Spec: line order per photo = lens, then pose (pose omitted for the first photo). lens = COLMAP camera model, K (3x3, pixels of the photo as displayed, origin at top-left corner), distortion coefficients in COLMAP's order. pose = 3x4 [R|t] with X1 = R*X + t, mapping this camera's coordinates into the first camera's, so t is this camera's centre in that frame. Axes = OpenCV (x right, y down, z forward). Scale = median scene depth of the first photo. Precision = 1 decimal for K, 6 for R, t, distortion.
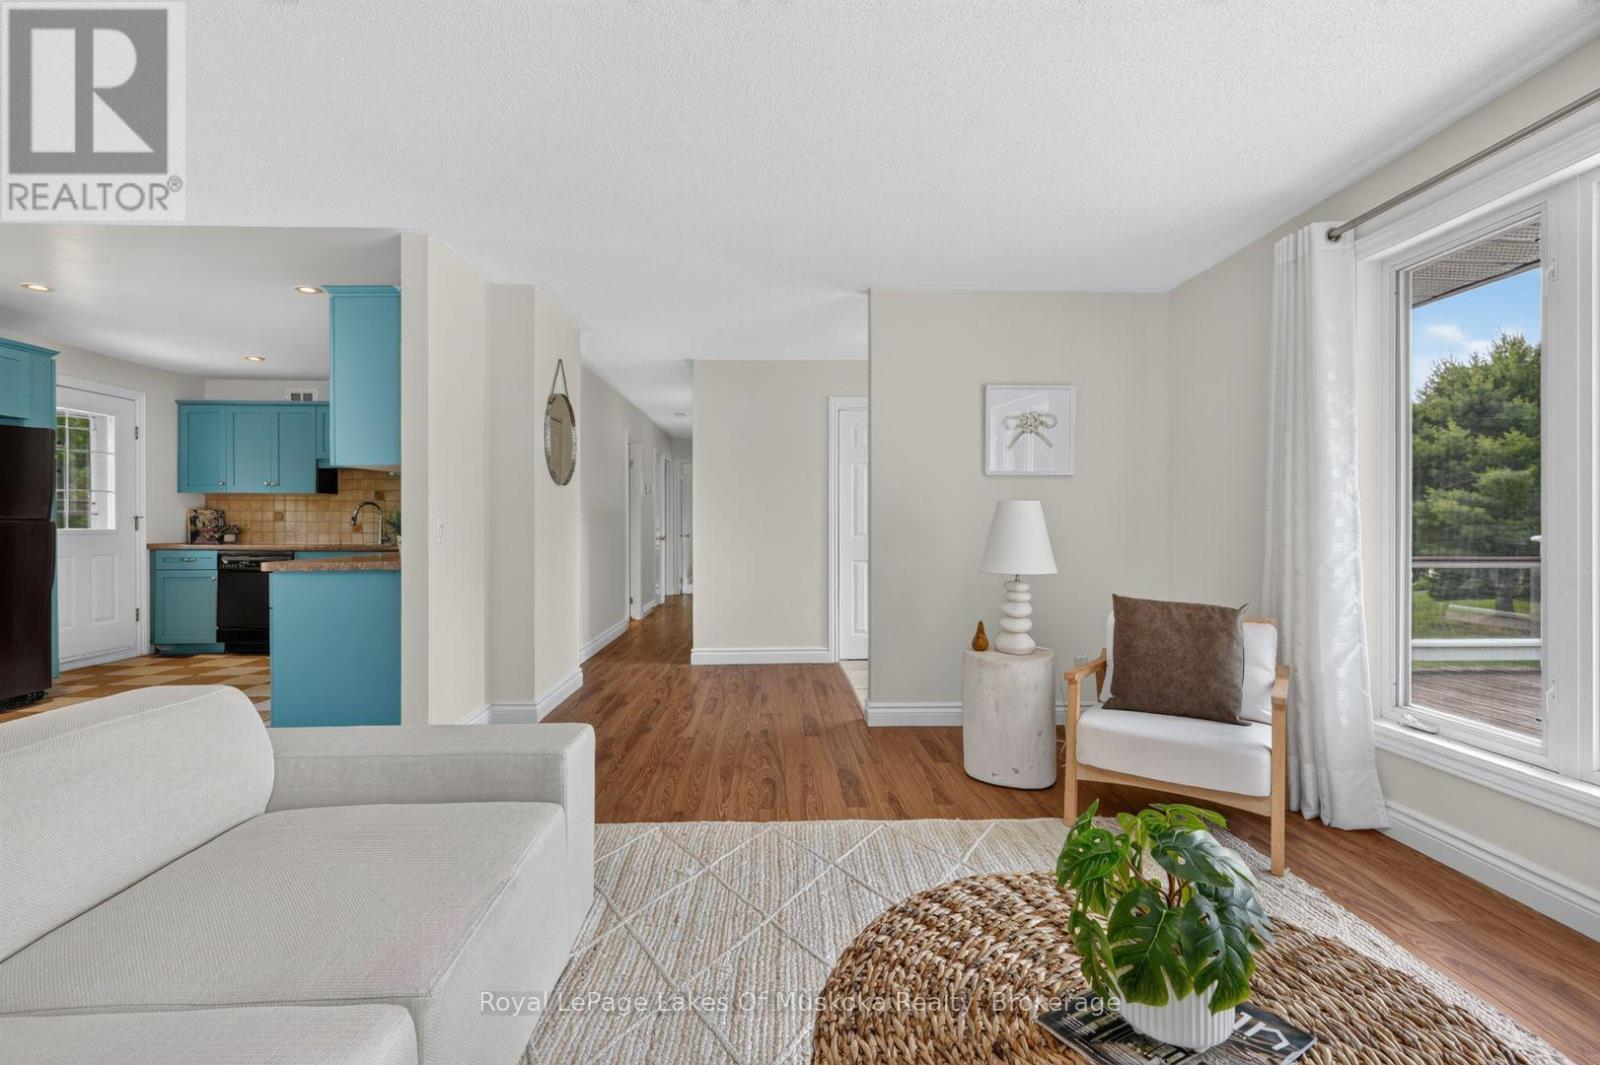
lens RADIAL K [[721.5, 0, 808.4], [0, 721.5, 524.7], [0, 0, 1]] dist [0.001496, 0.000662]
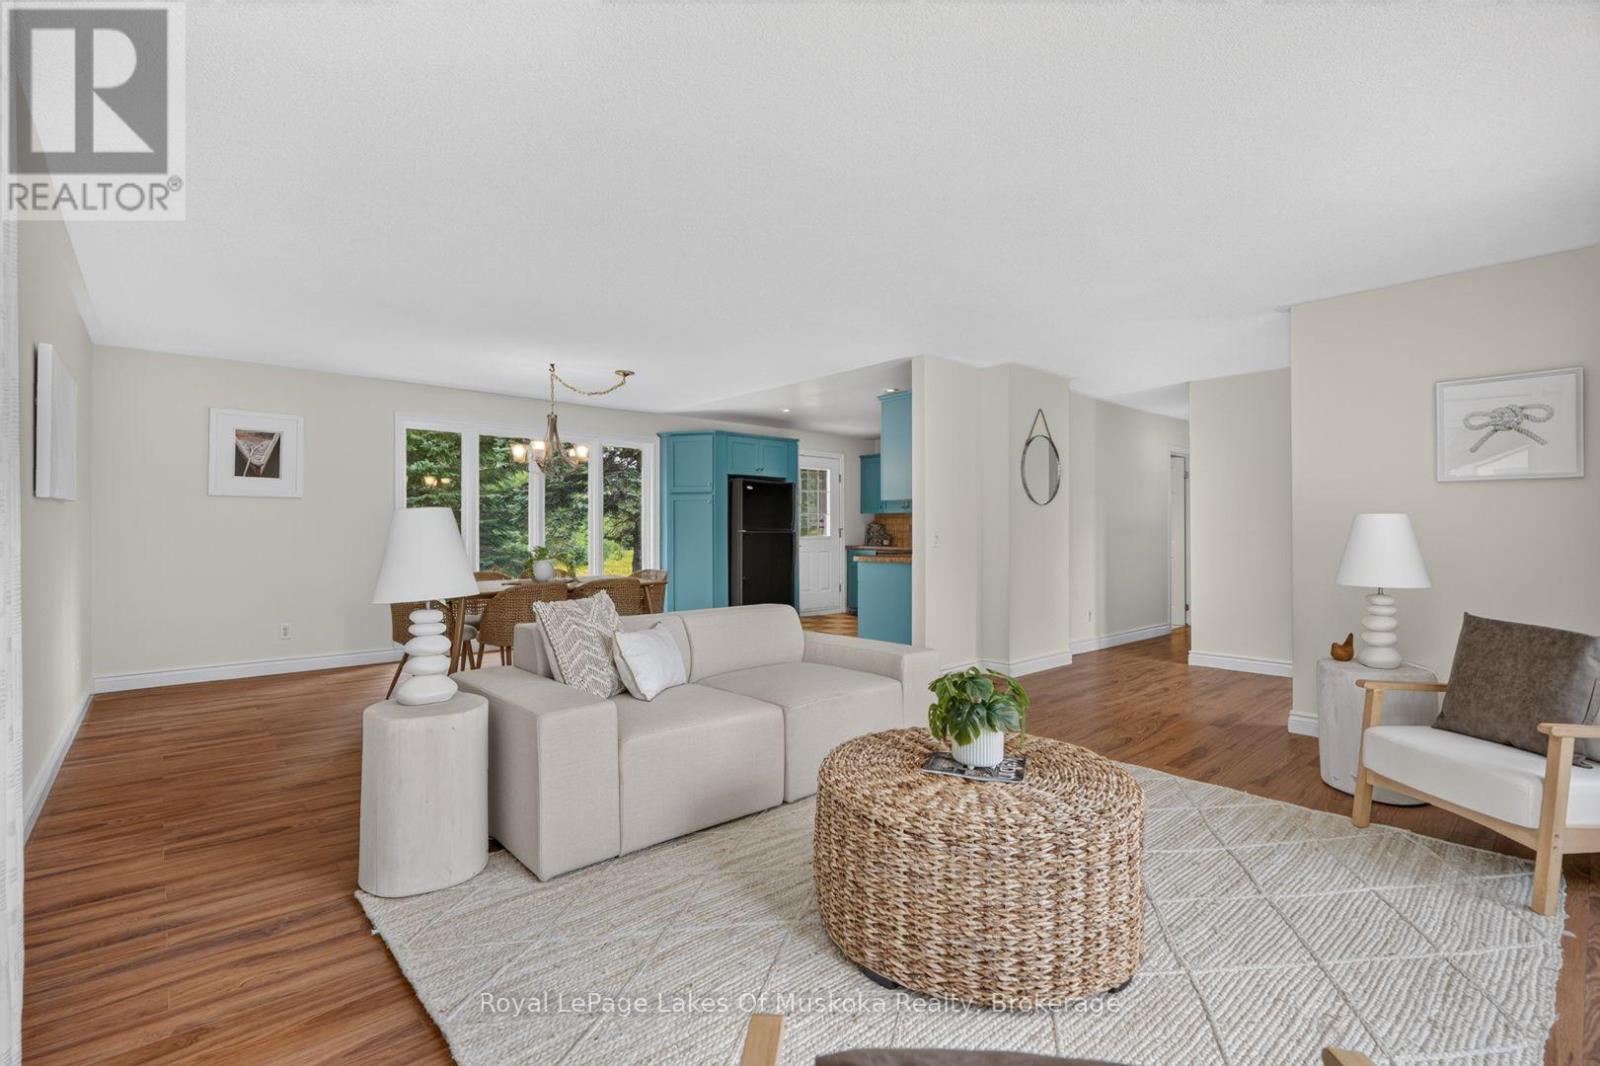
lens RADIAL K [[740.1, 0, 800.0], [0, 740.1, 533.0], [0, 0, 1]] dist [-0.000081, 0.000114]
pose [[0.633325, 0.002190, -0.773883, 0.566114], [-0.002155, 0.999997, 0.001067, -0.005459], [0.773883, 0.000992, 0.633328, -0.254440]]
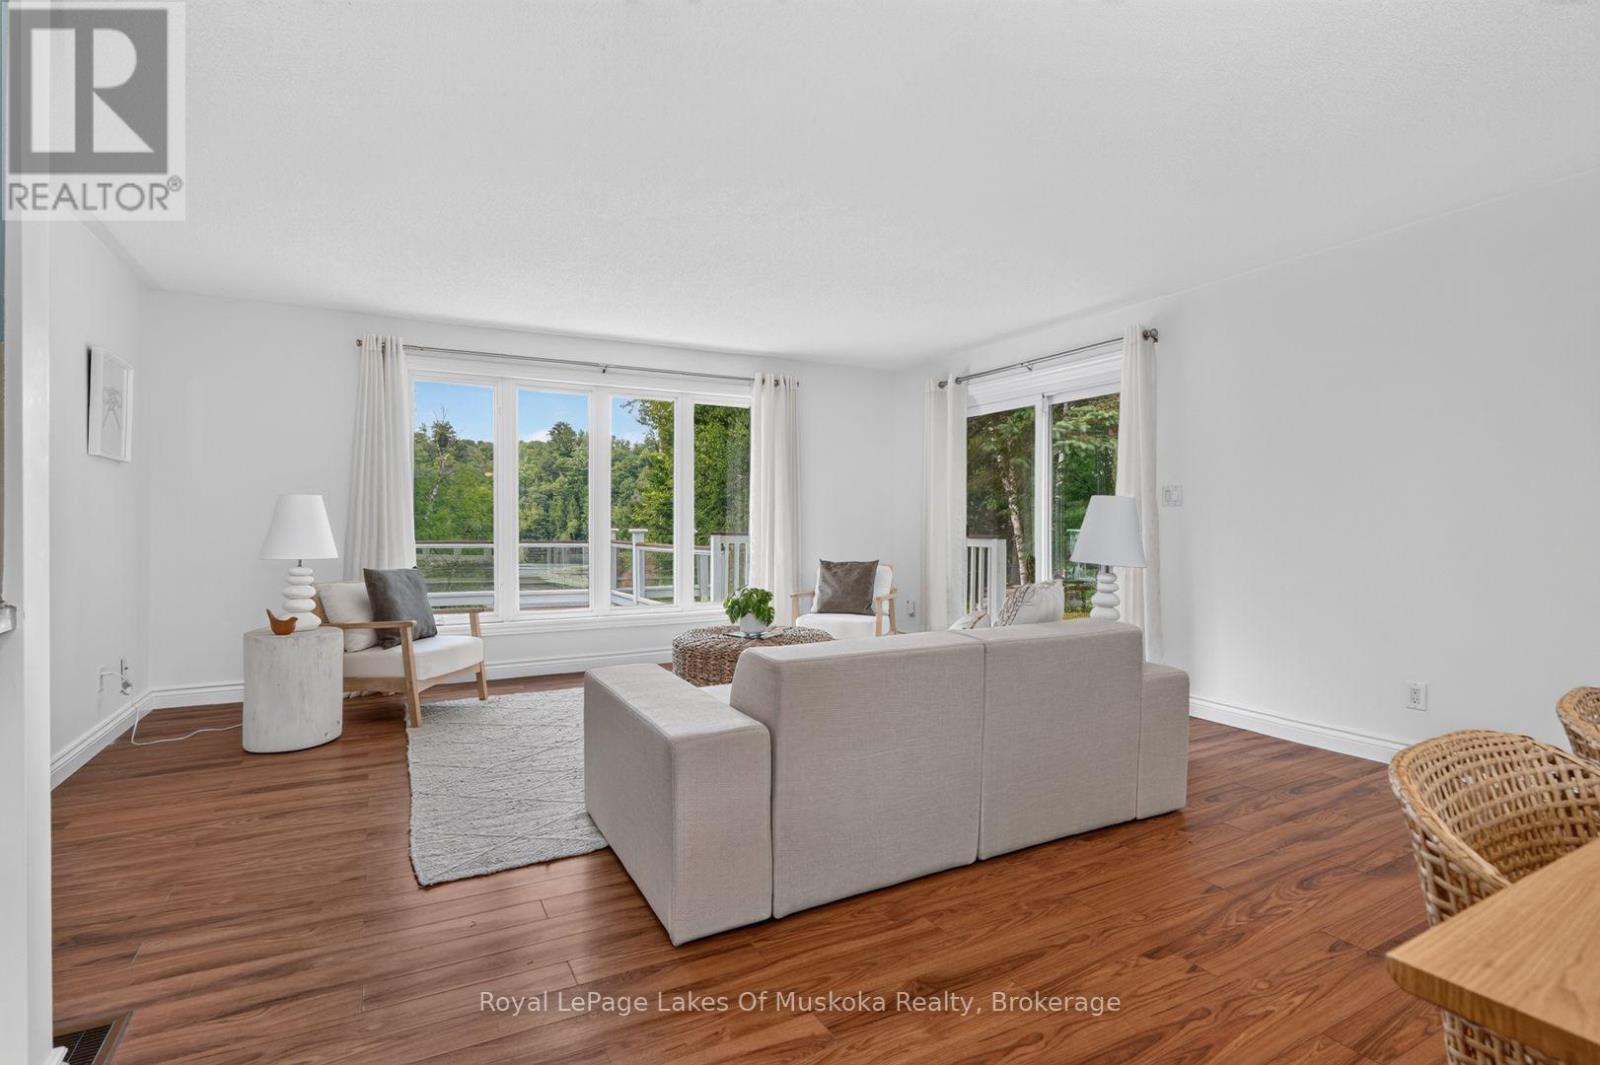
lens RADIAL K [[740.1, 0, 800.0], [0, 740.1, 532.5], [0, 0, 1]] dist [-0.000081, 0.000114]
pose [[-0.437478, -0.013469, 0.899128, -1.064569], [-0.005676, 0.999909, 0.012217, 0.009290], [-0.899211, 0.000241, -0.437515, 0.801031]]
